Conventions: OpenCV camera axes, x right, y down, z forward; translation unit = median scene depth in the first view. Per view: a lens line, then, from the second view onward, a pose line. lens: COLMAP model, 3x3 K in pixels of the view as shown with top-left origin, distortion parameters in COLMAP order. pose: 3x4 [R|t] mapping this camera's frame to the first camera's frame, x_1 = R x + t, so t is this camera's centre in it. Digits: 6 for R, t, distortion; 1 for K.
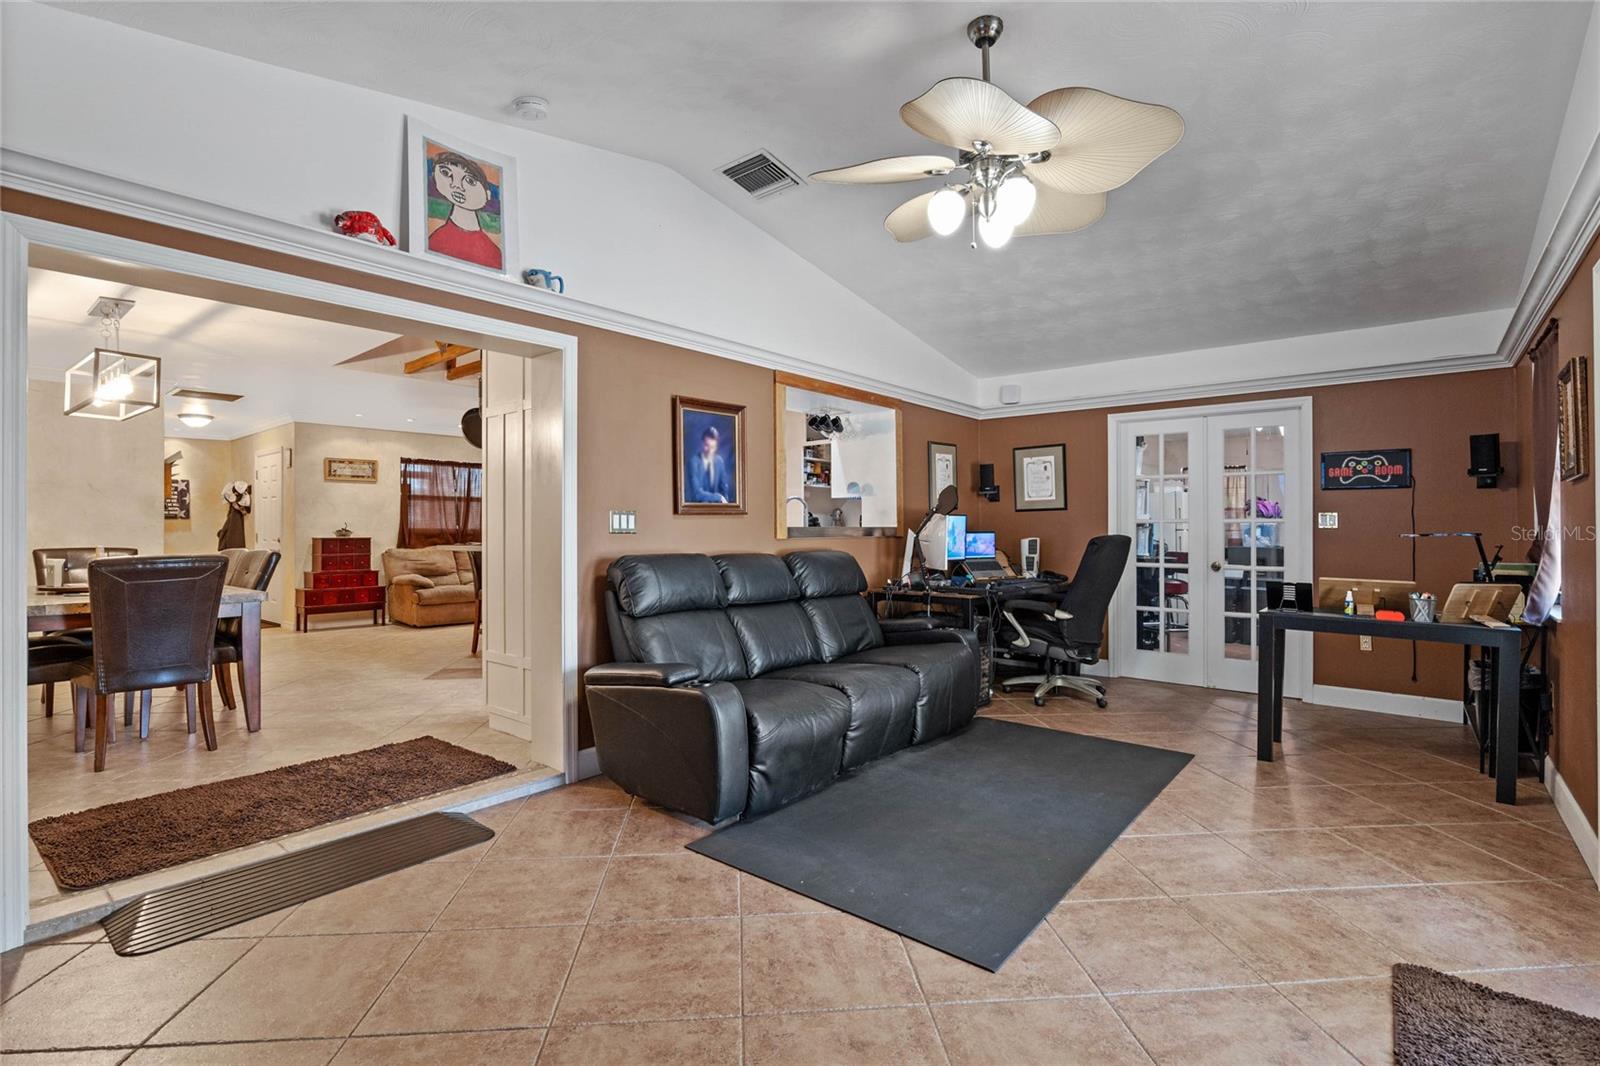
lens RADIAL K [[749.5, 0, 805.6], [0, 749.5, 526.8], [0, 0, 1]] dist [-0.025692, 0.008757]
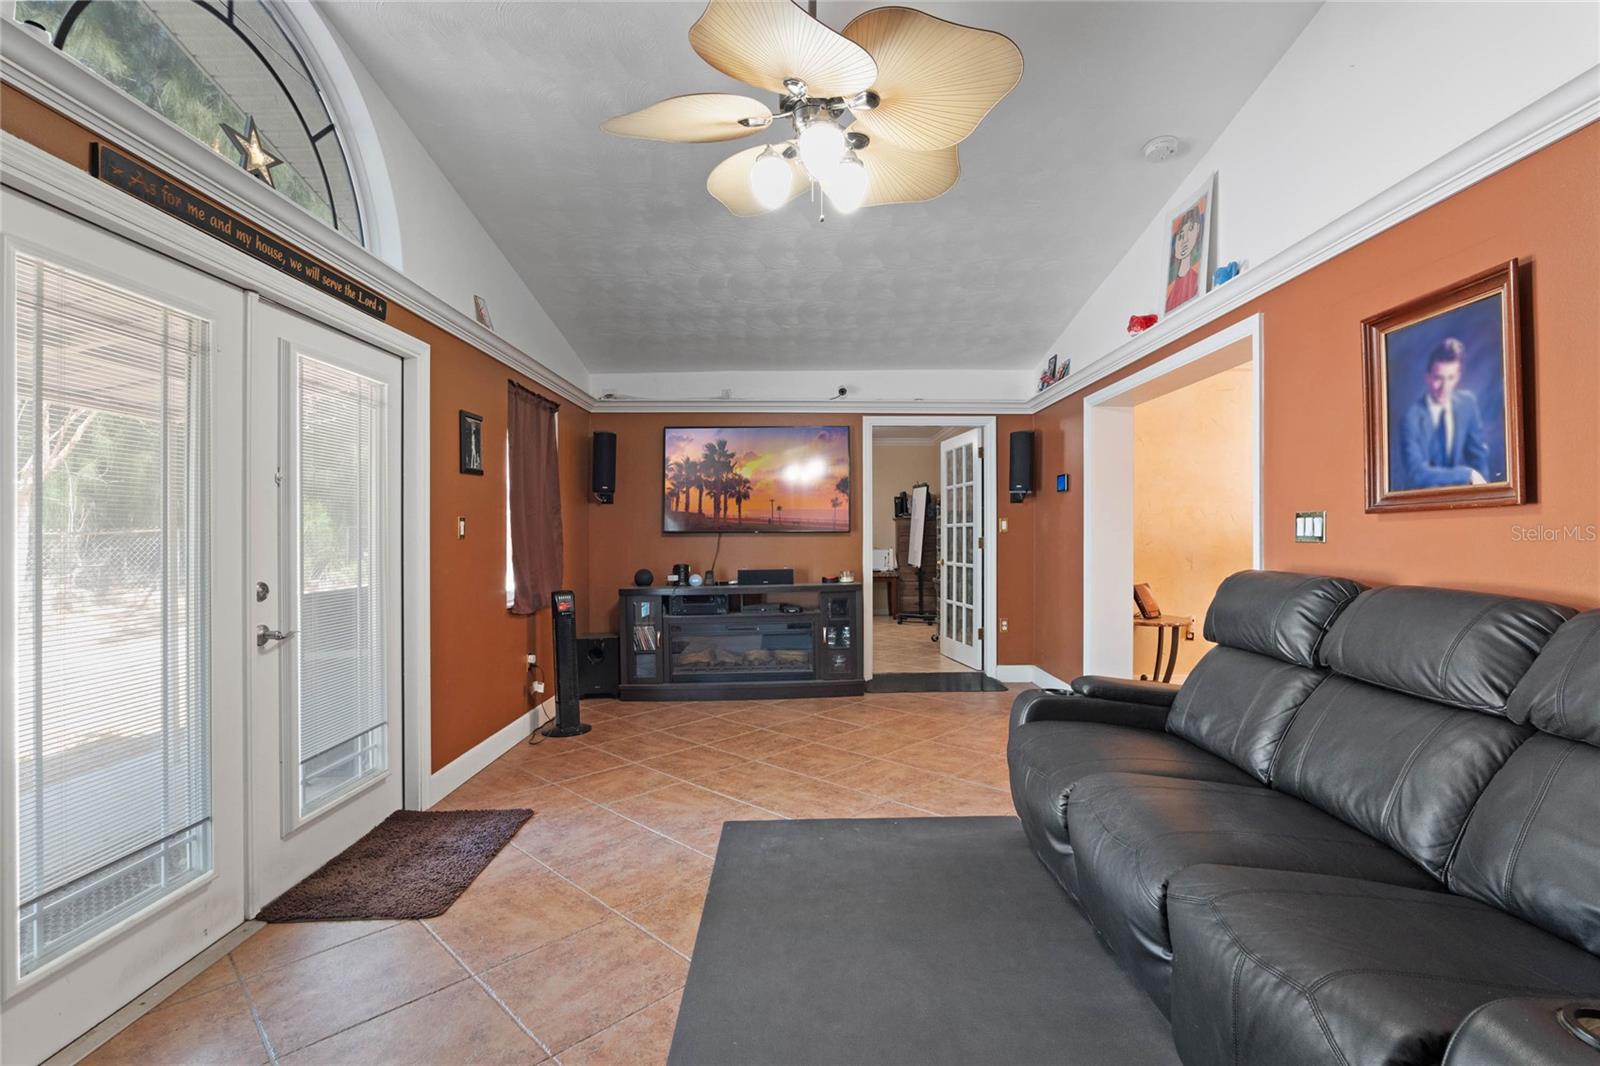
lens RADIAL K [[739.4, 0, 801.9], [0, 739.4, 533.3], [0, 0, 1]] dist [-0.024351, 0.006028]
pose [[-0.772370, 0.003353, -0.635164, 0.603175], [0.005528, 0.999984, -0.001443, -0.002288], [0.635149, -0.004626, -0.772376, 1.249968]]
